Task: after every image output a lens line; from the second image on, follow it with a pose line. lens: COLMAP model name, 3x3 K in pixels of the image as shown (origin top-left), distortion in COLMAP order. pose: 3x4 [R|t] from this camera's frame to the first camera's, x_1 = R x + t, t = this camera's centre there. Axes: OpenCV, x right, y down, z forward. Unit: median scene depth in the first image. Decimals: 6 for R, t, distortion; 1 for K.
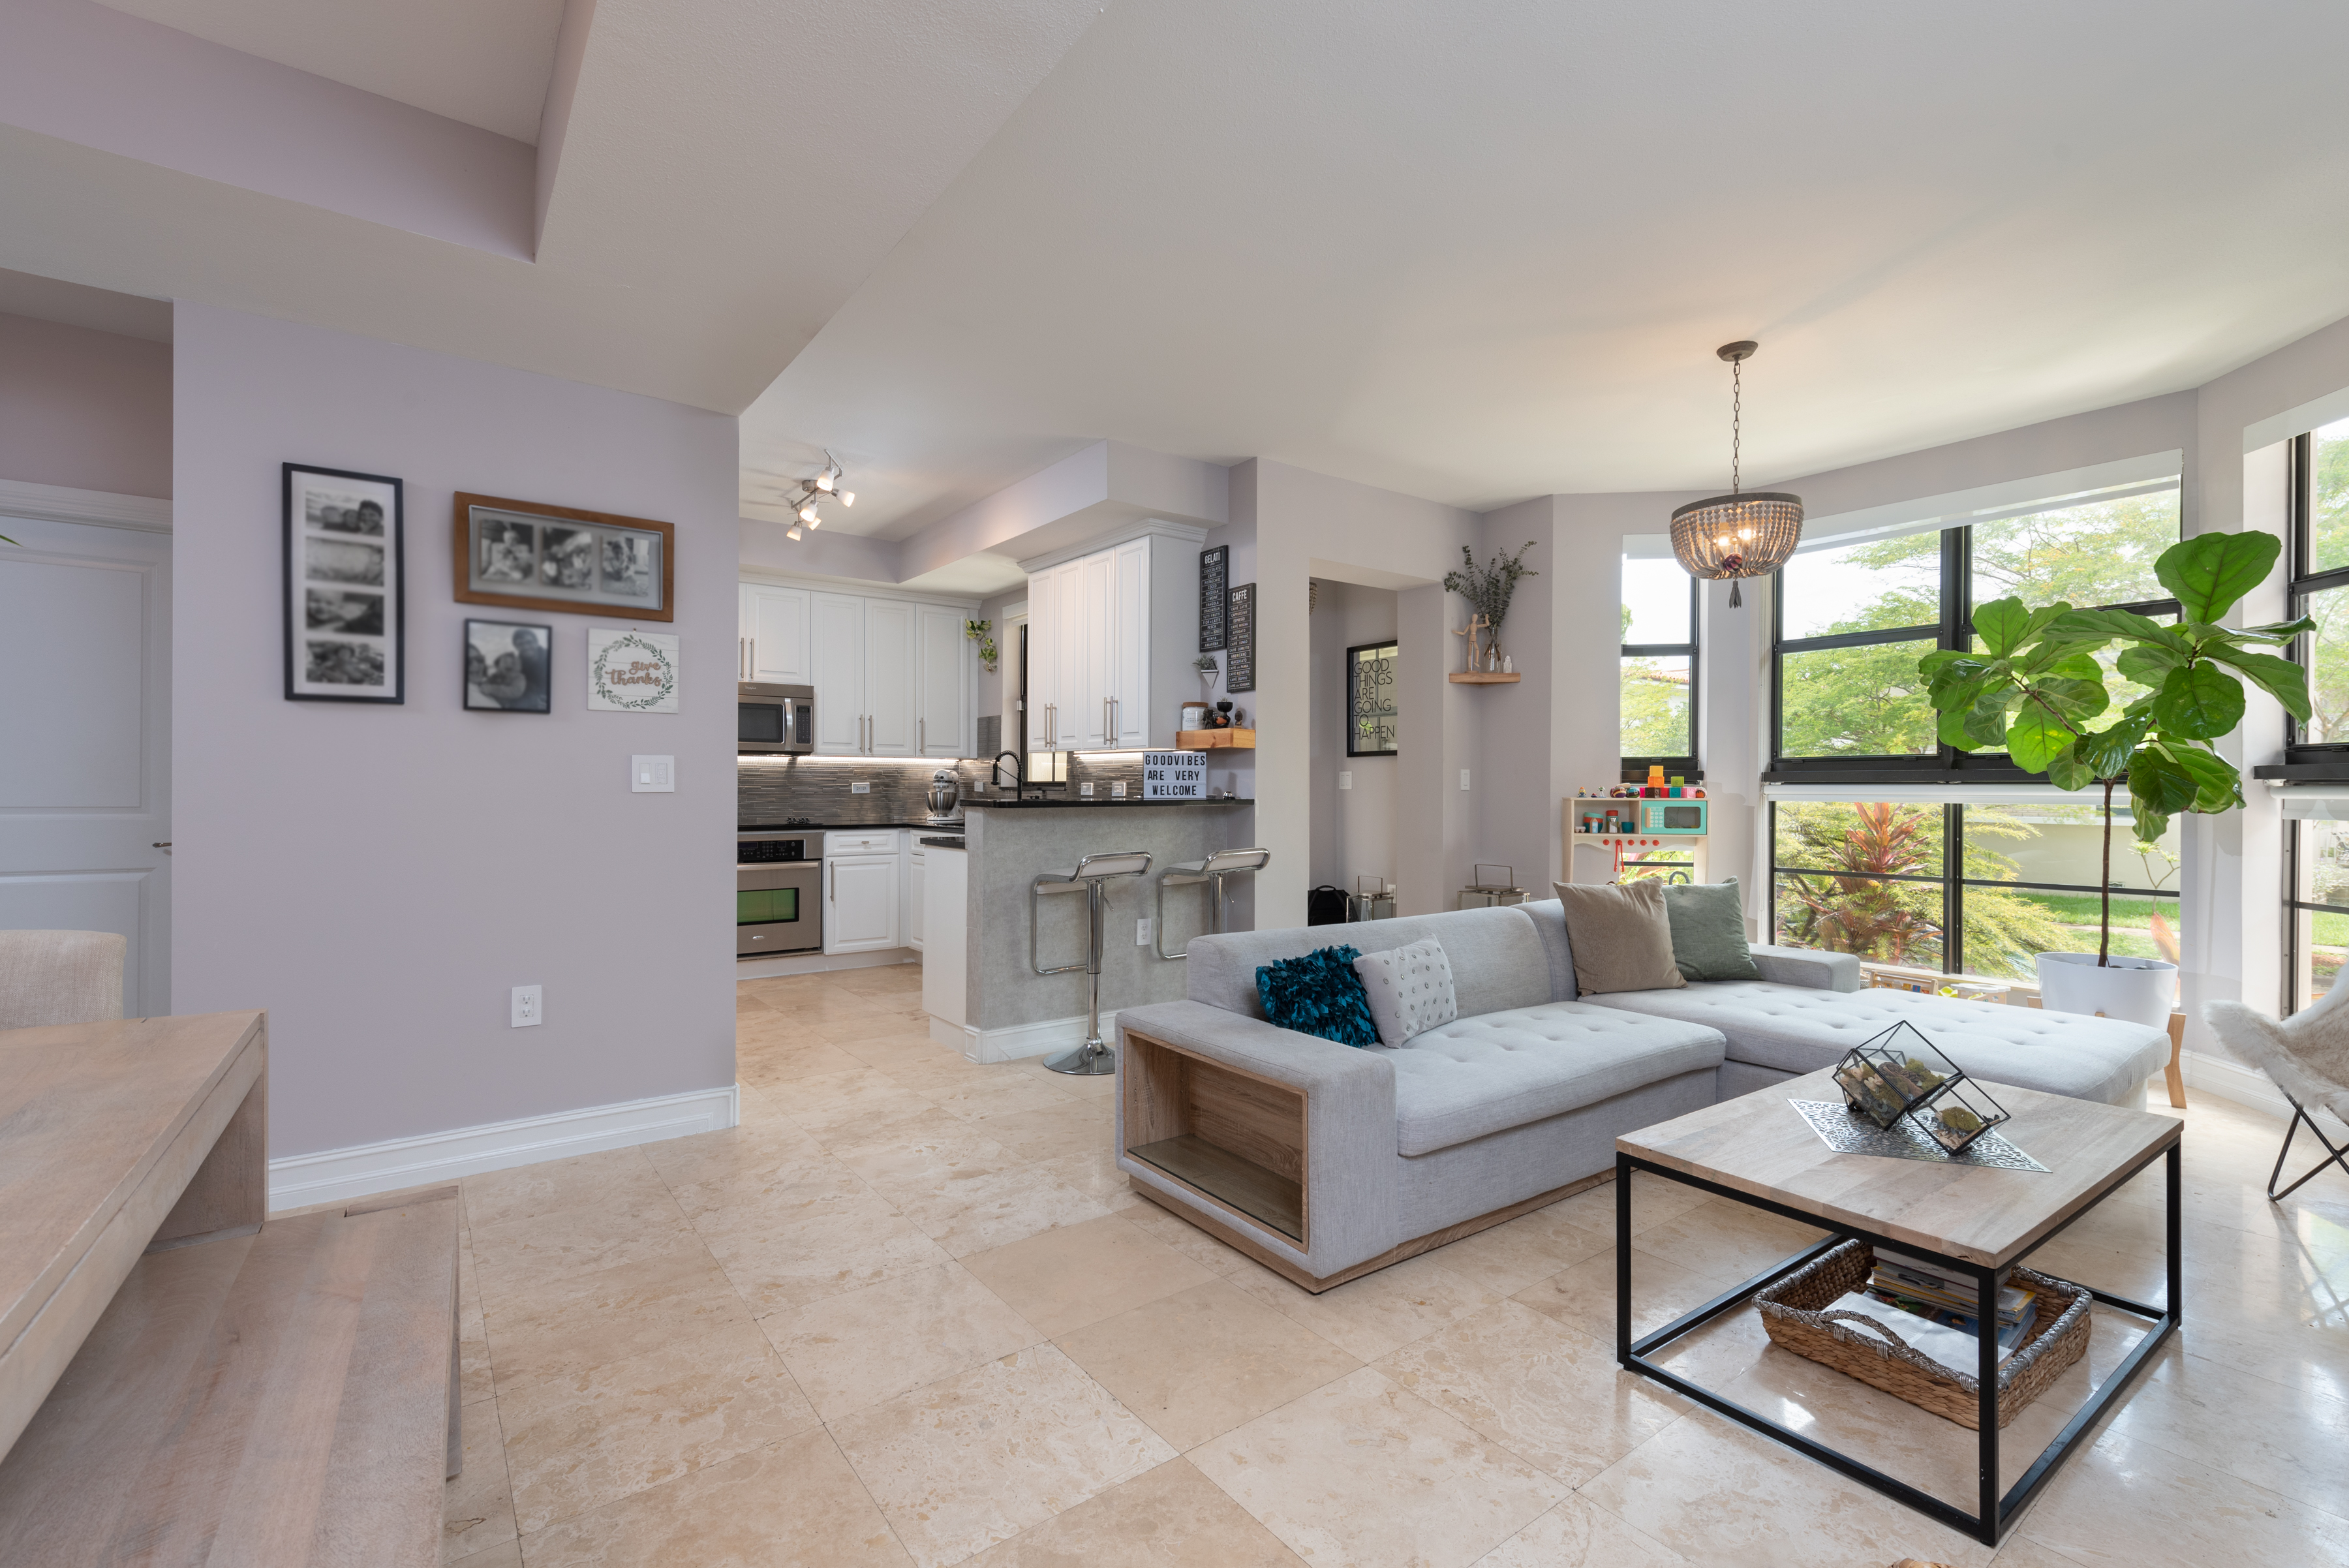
lens RADIAL K [[1032.9, 0, 1169.5], [0, 1032.9, 790.6], [0, 0, 1]] dist [0.010920, -0.002035]
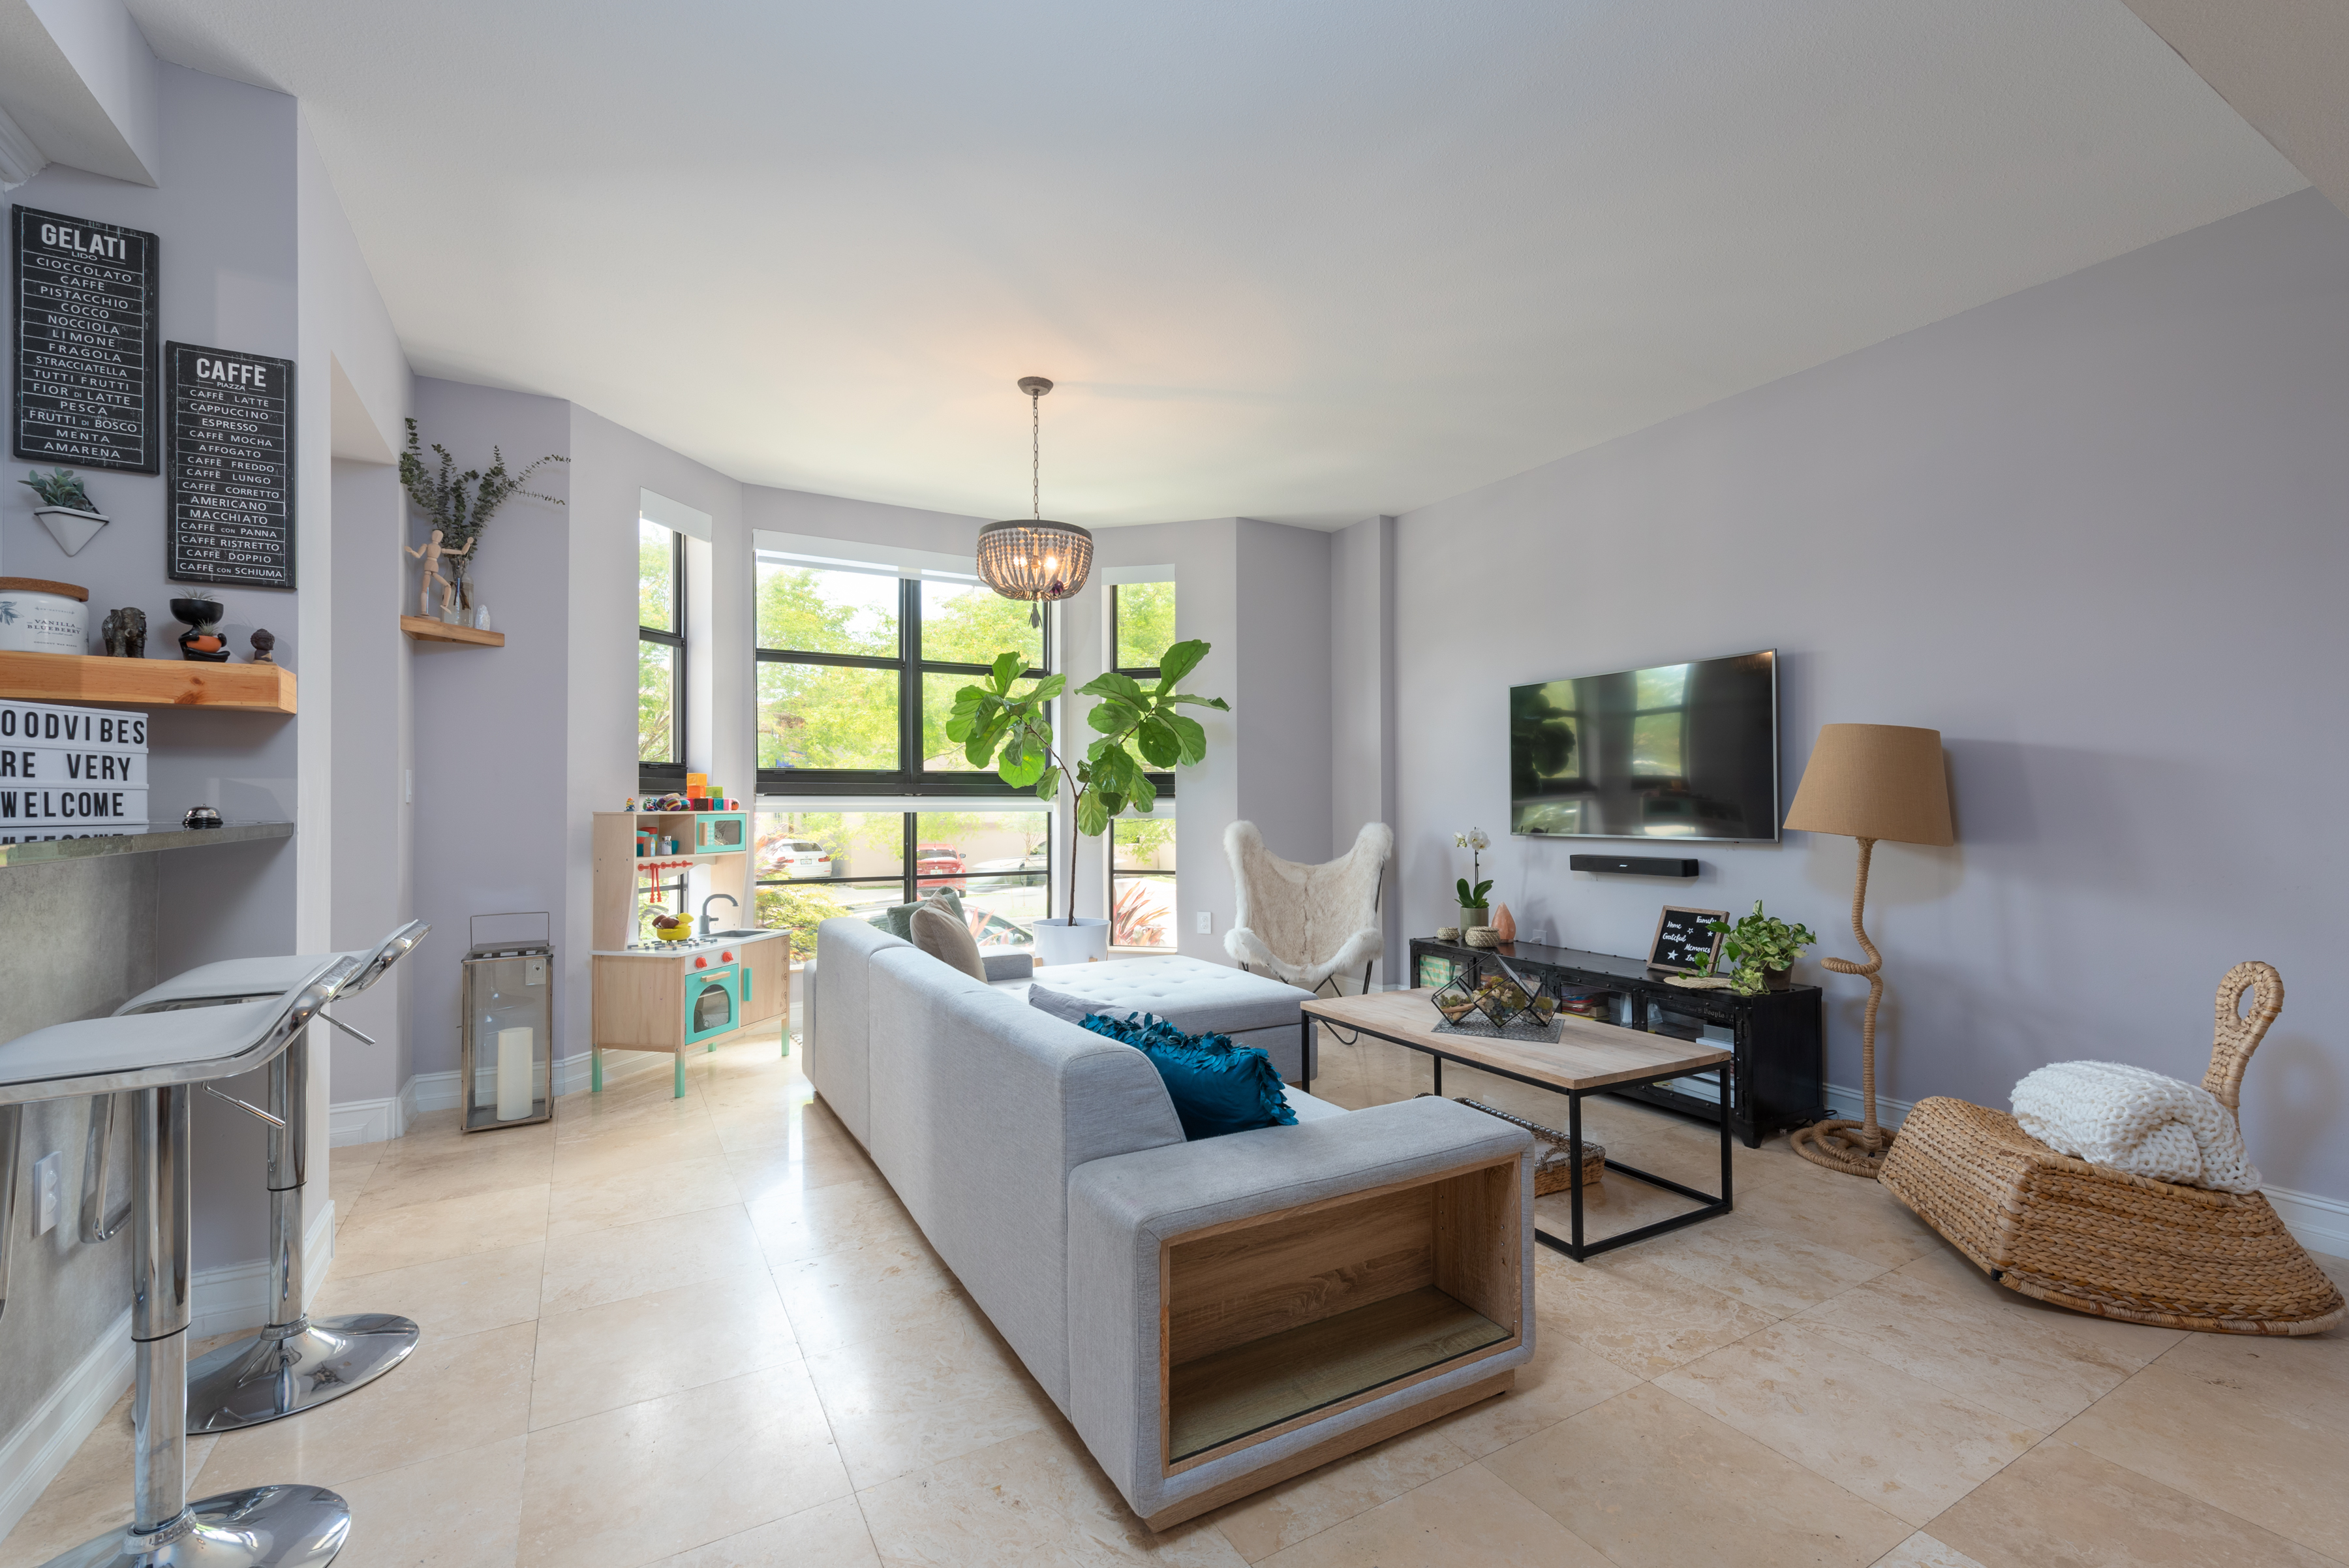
lens RADIAL K [[1012.7, 0, 1169.2], [0, 1012.7, 789.6], [0, 0, 1]] dist [0.013617, -0.001289]
pose [[0.099153, 0.009484, 0.995027, -0.440721], [0.002739, 0.999948, -0.009804, -0.001348], [-0.995068, 0.003698, 0.099122, 0.721720]]
